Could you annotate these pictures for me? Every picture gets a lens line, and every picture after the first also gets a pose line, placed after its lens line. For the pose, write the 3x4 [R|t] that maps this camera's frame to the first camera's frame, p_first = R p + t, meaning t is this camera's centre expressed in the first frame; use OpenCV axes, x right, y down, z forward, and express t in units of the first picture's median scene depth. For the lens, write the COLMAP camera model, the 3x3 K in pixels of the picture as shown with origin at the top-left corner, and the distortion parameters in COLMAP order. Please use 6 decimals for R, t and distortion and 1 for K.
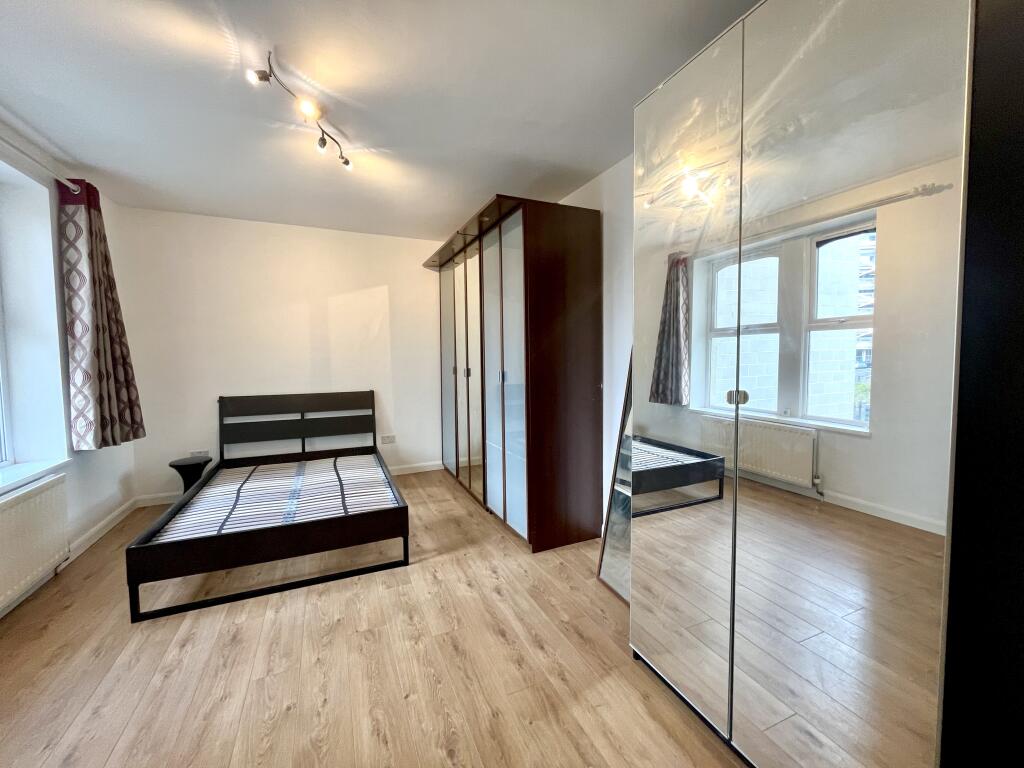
lens RADIAL K [[410.5, 0, 512.0], [0, 410.5, 384.0], [0, 0, 1]] dist [-0.000964, -0.000079]
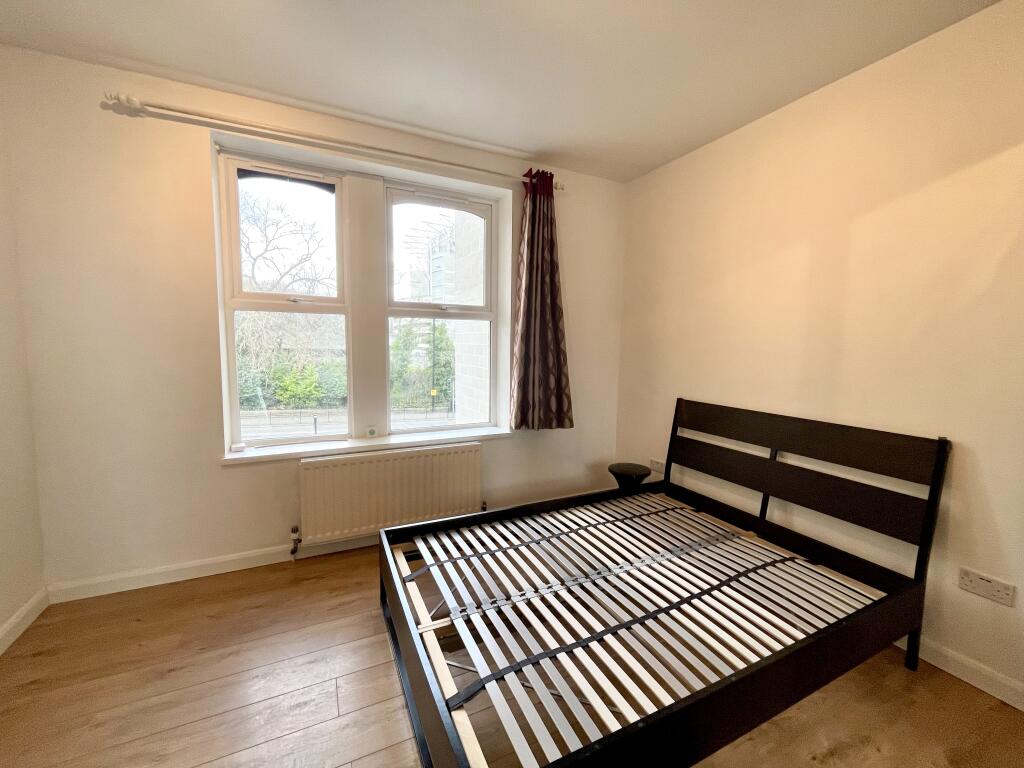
lens RADIAL K [[410.5, 0, 512.0], [0, 410.5, 384.0], [0, 0, 1]] dist [-0.000964, -0.000079]
pose [[0.019426, 0.101747, -0.994621, 0.025630], [-0.090804, 0.990877, 0.099591, -0.042835], [0.995679, 0.088381, 0.028488, 0.675312]]
